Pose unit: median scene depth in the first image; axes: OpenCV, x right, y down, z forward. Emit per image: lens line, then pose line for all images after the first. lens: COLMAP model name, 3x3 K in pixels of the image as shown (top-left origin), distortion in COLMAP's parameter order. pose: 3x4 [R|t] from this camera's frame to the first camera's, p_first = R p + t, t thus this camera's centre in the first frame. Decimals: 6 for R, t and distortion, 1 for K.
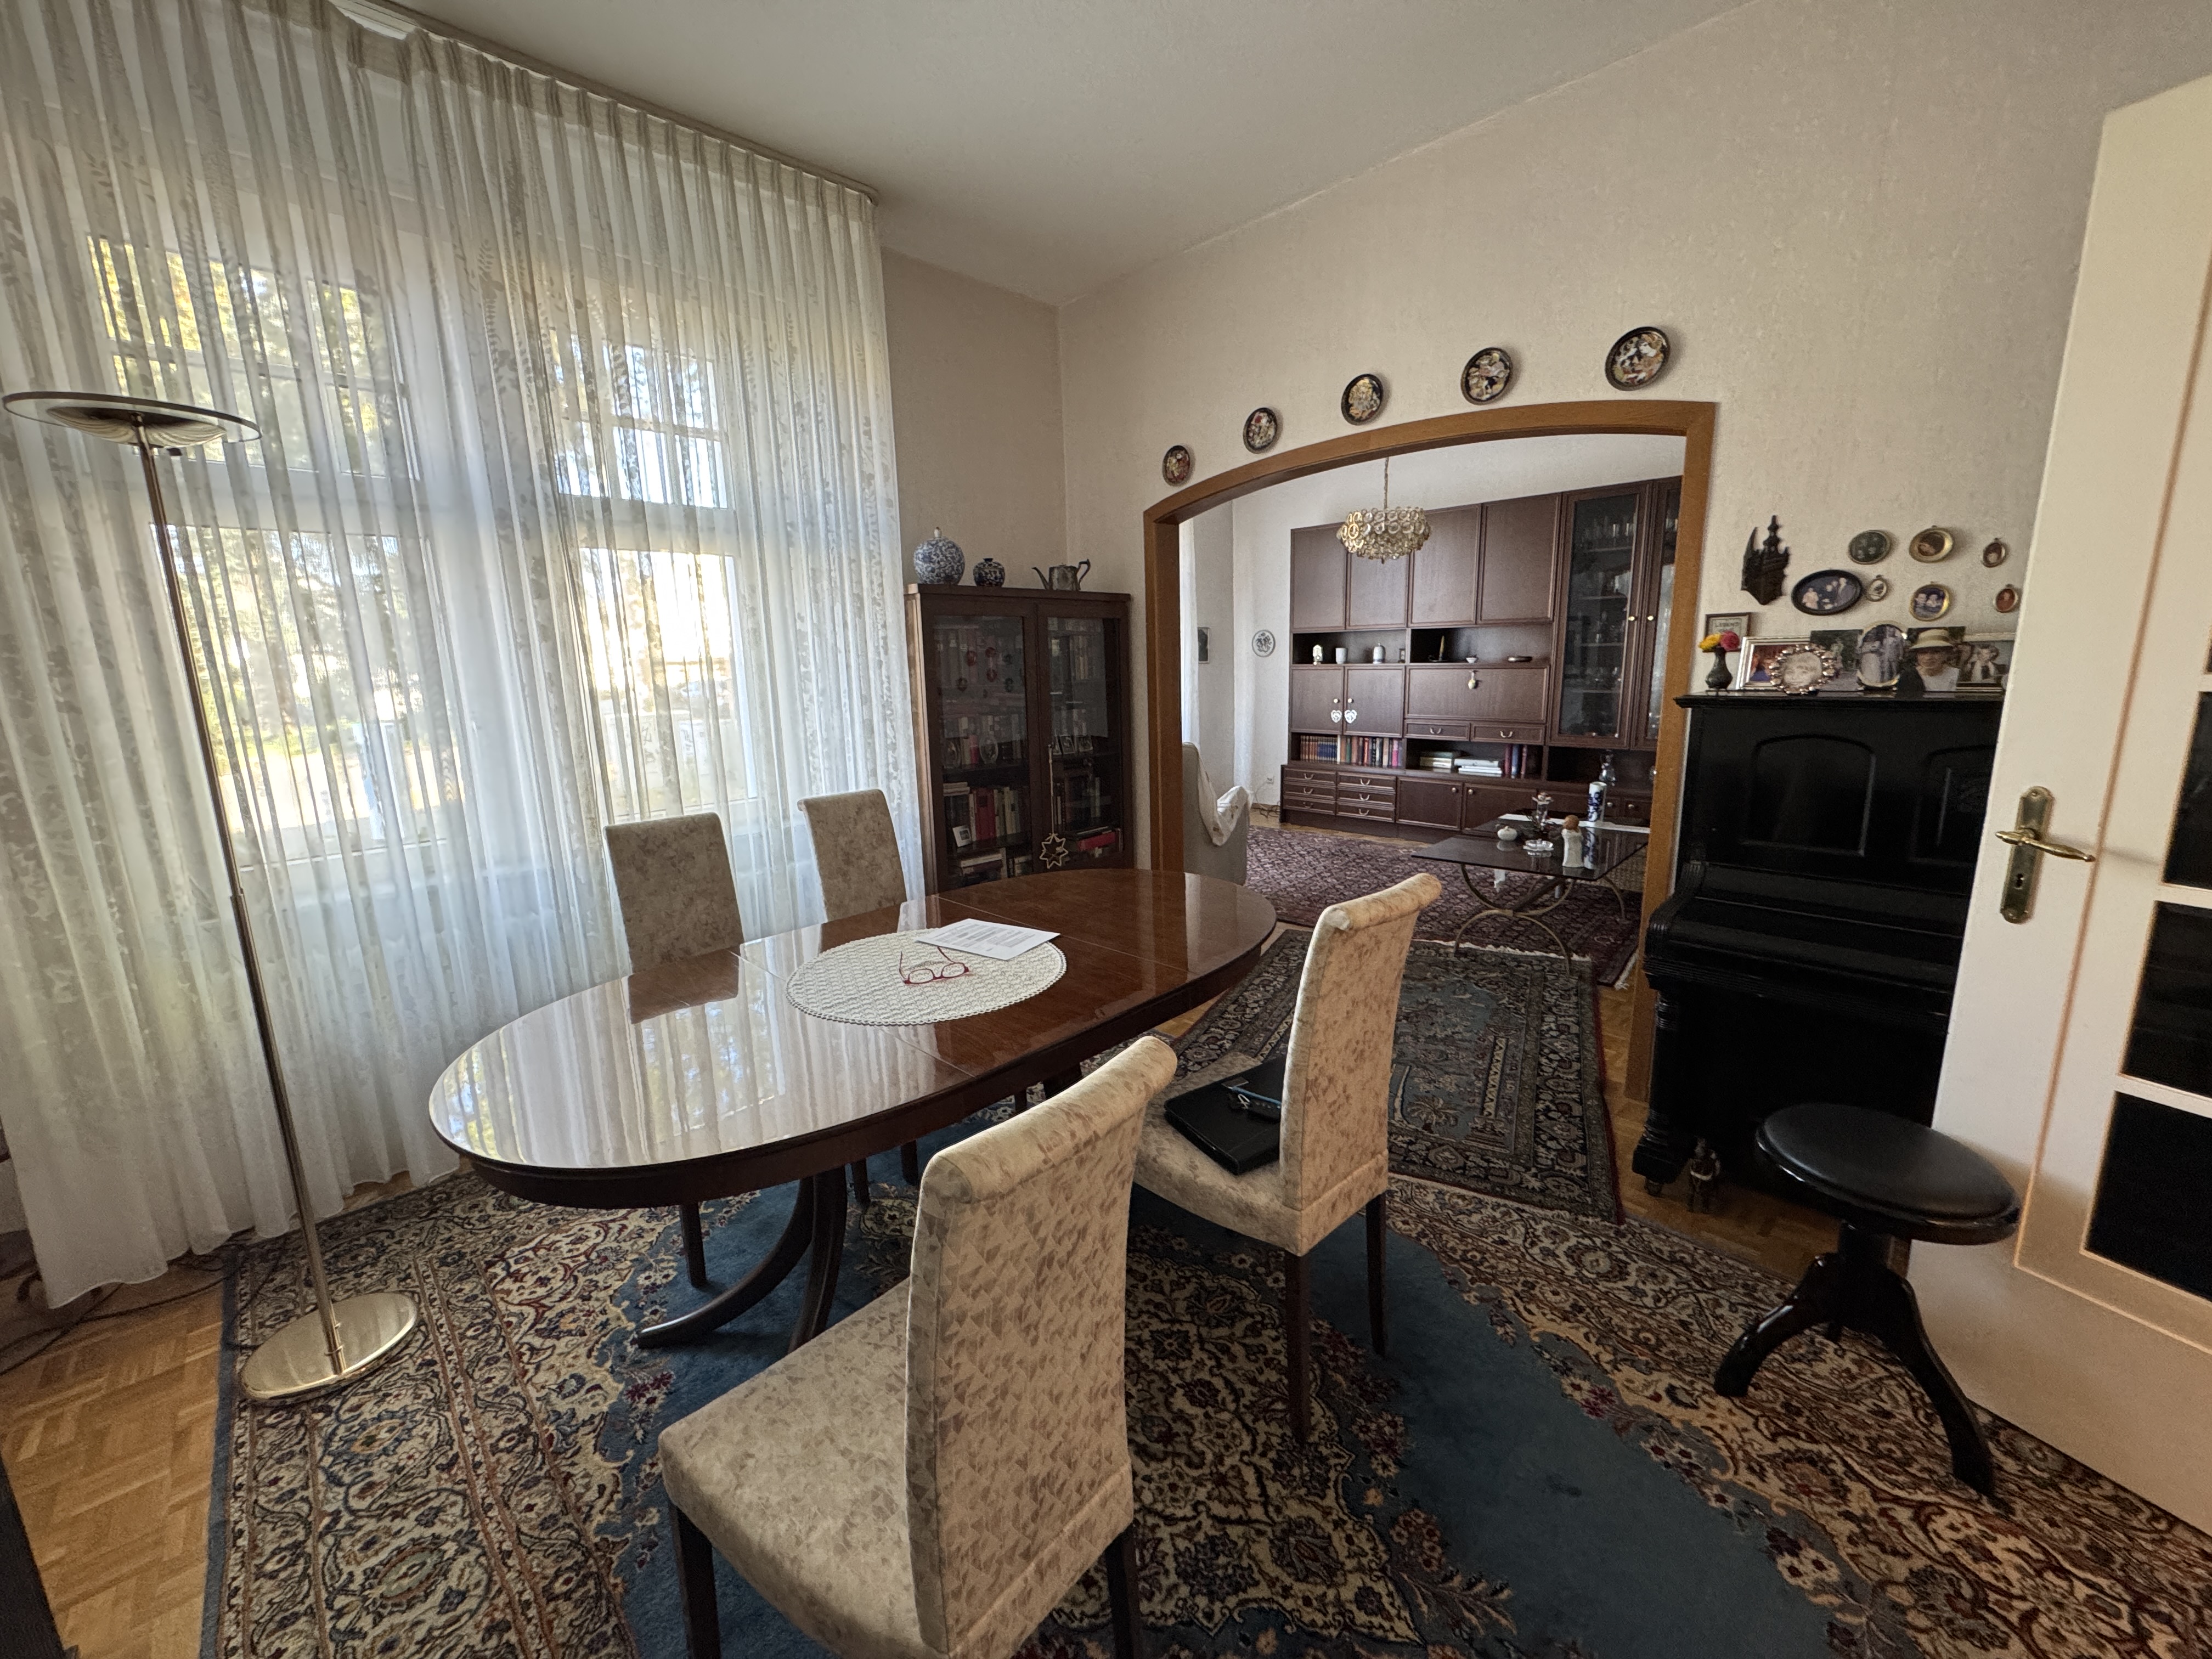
lens RADIAL K [[880.9, 0, 1111.3], [0, 880.9, 825.2], [0, 0, 1]] dist [-0.000270, 0.000010]
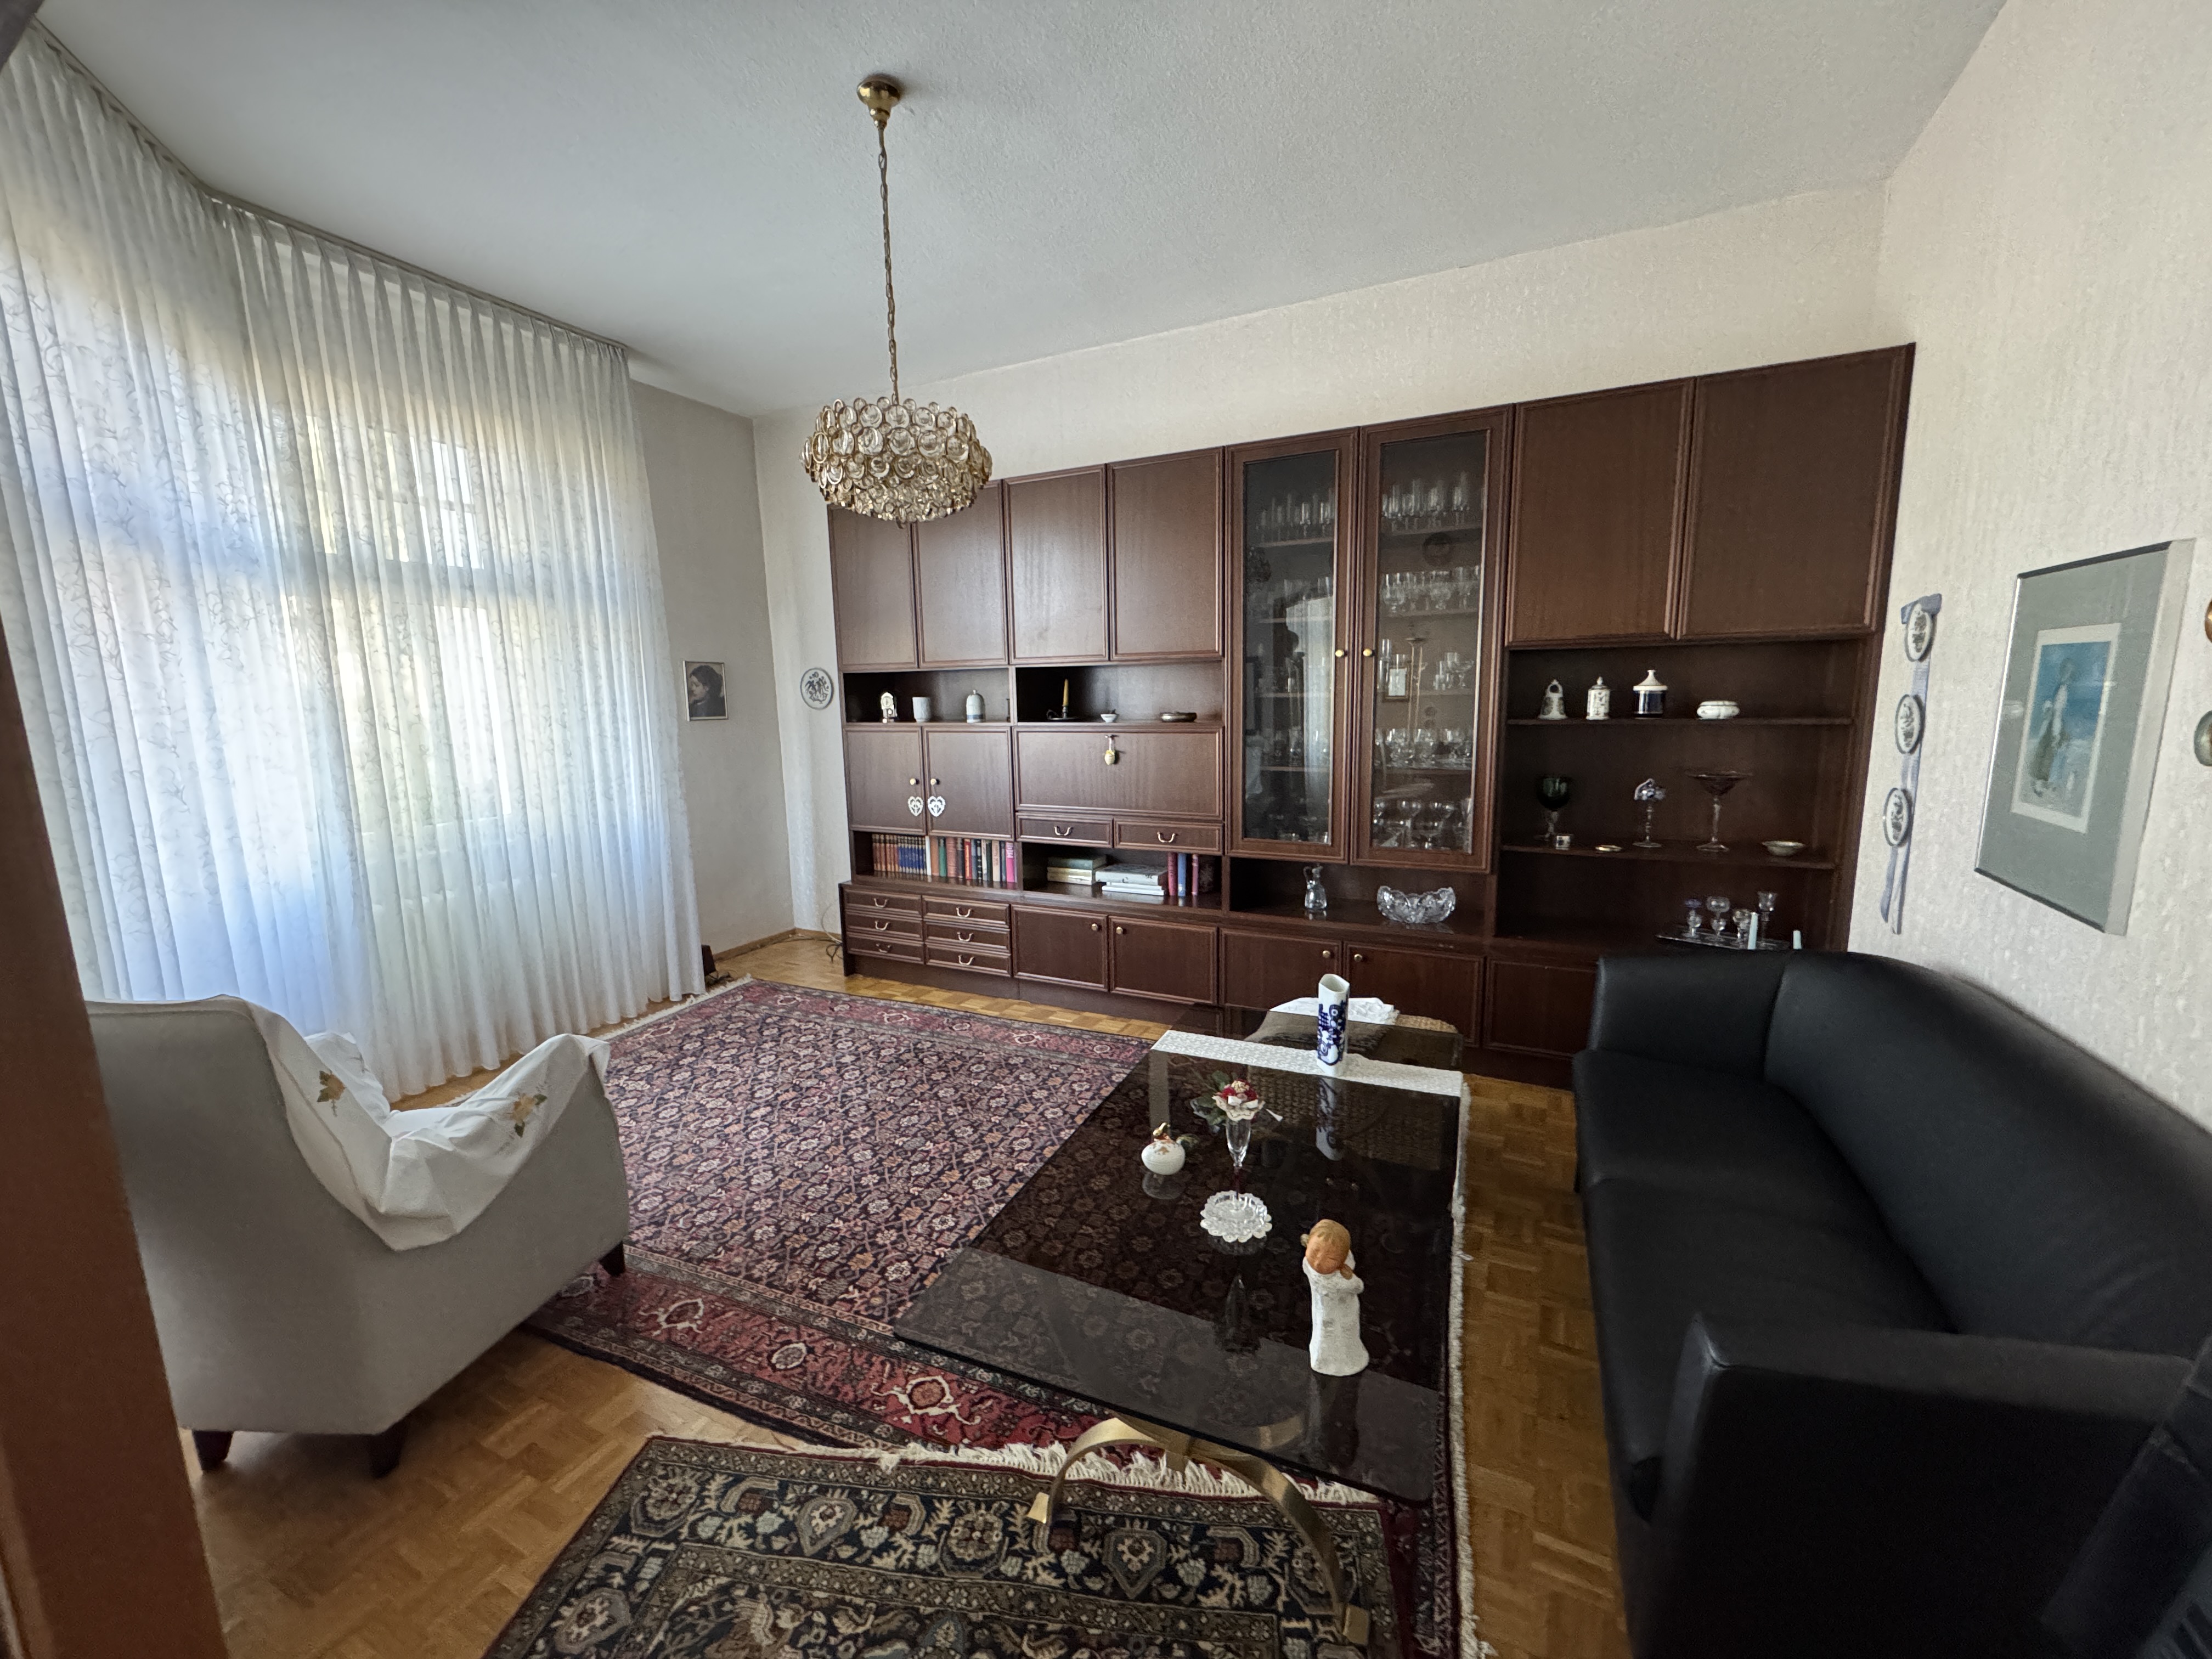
lens RADIAL K [[880.9, 0, 1108.2], [0, 880.9, 830.1], [0, 0, 1]] dist [-0.000270, 0.000010]
pose [[0.944418, -0.045983, 0.325515, 0.186498], [0.059544, 0.997718, -0.031817, -0.081673], [-0.323309, 0.049431, 0.945001, 0.382557]]
